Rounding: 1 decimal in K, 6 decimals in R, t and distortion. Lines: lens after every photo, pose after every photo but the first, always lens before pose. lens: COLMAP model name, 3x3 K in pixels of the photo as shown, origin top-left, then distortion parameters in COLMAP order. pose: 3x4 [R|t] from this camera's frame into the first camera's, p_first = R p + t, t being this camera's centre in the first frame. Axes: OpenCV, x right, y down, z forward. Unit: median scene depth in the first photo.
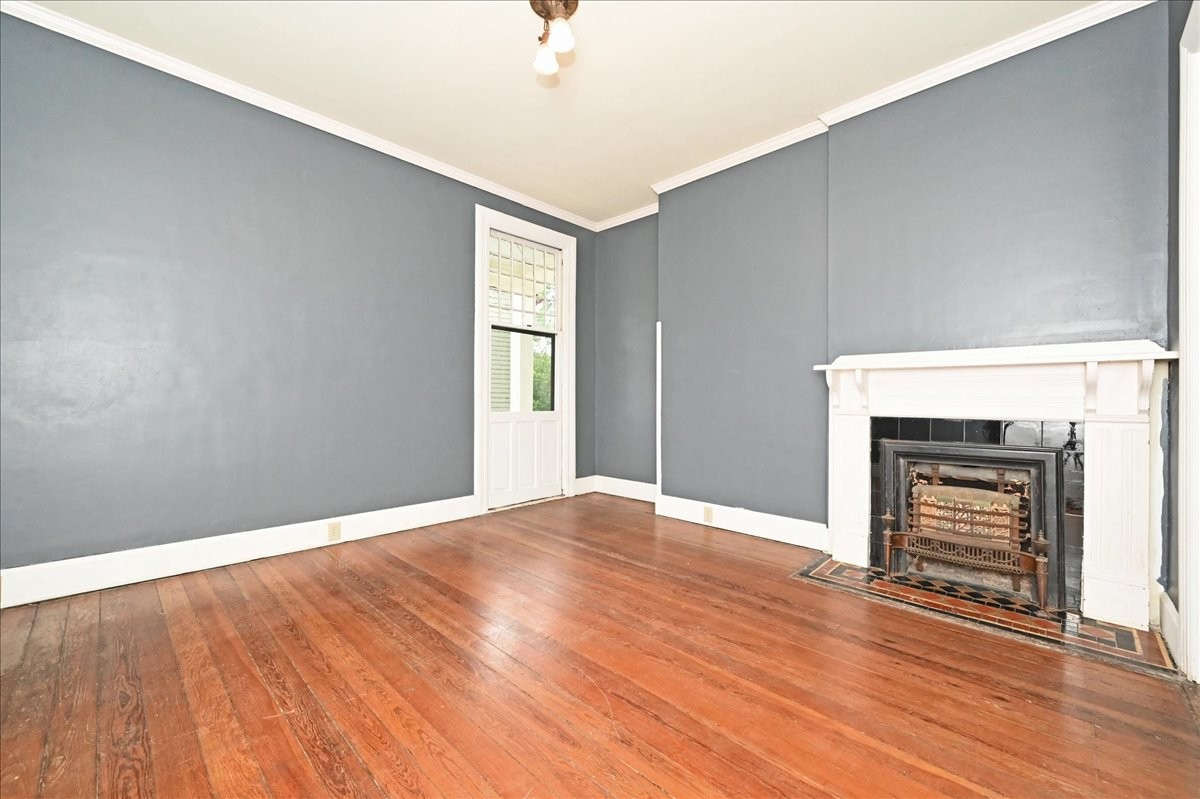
lens RADIAL K [[482.0, 0, 599.7], [0, 482.0, 397.6], [0, 0, 1]] dist [0.002784, 0.000055]
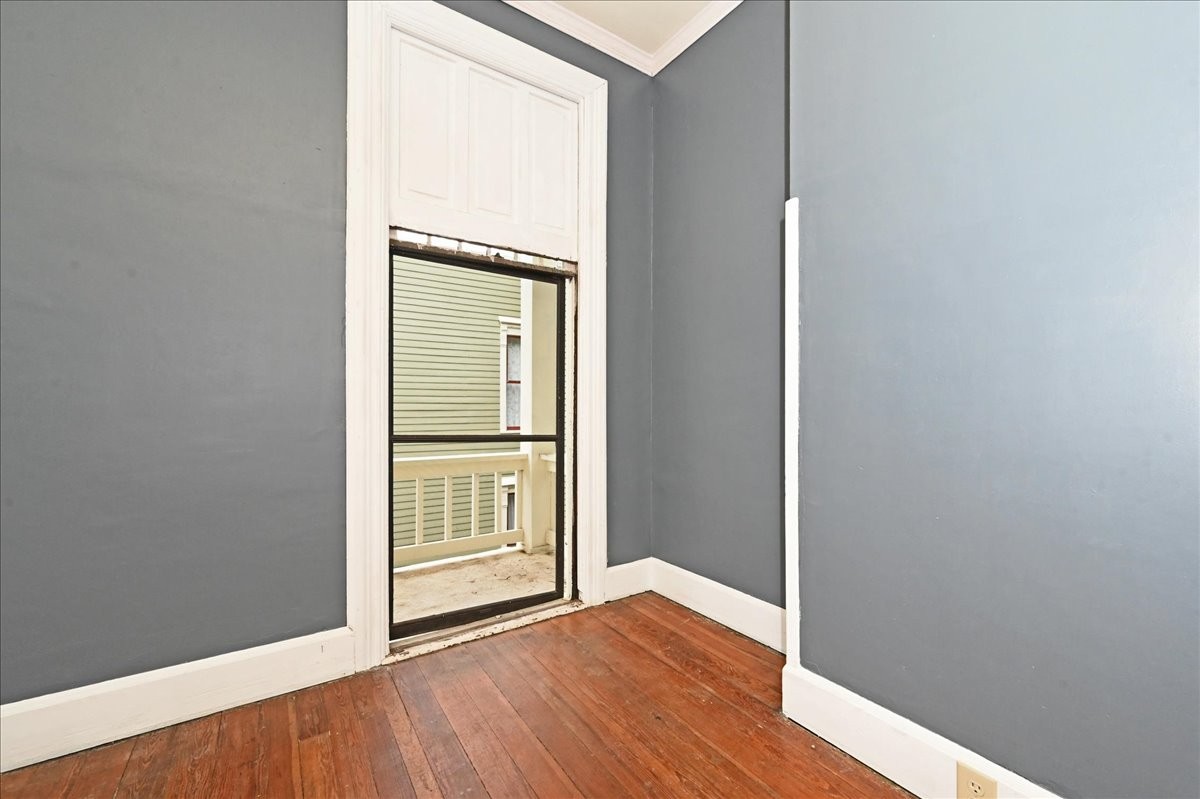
lens RADIAL K [[482.0, 0, 598.2], [0, 482.0, 405.0], [0, 0, 1]] dist [0.002784, 0.000055]
pose [[0.977893, -0.001976, -0.209097, 0.046225], [0.001826, 0.999998, -0.000911, 0.001669], [0.209099, 0.000509, 0.977894, 0.520647]]
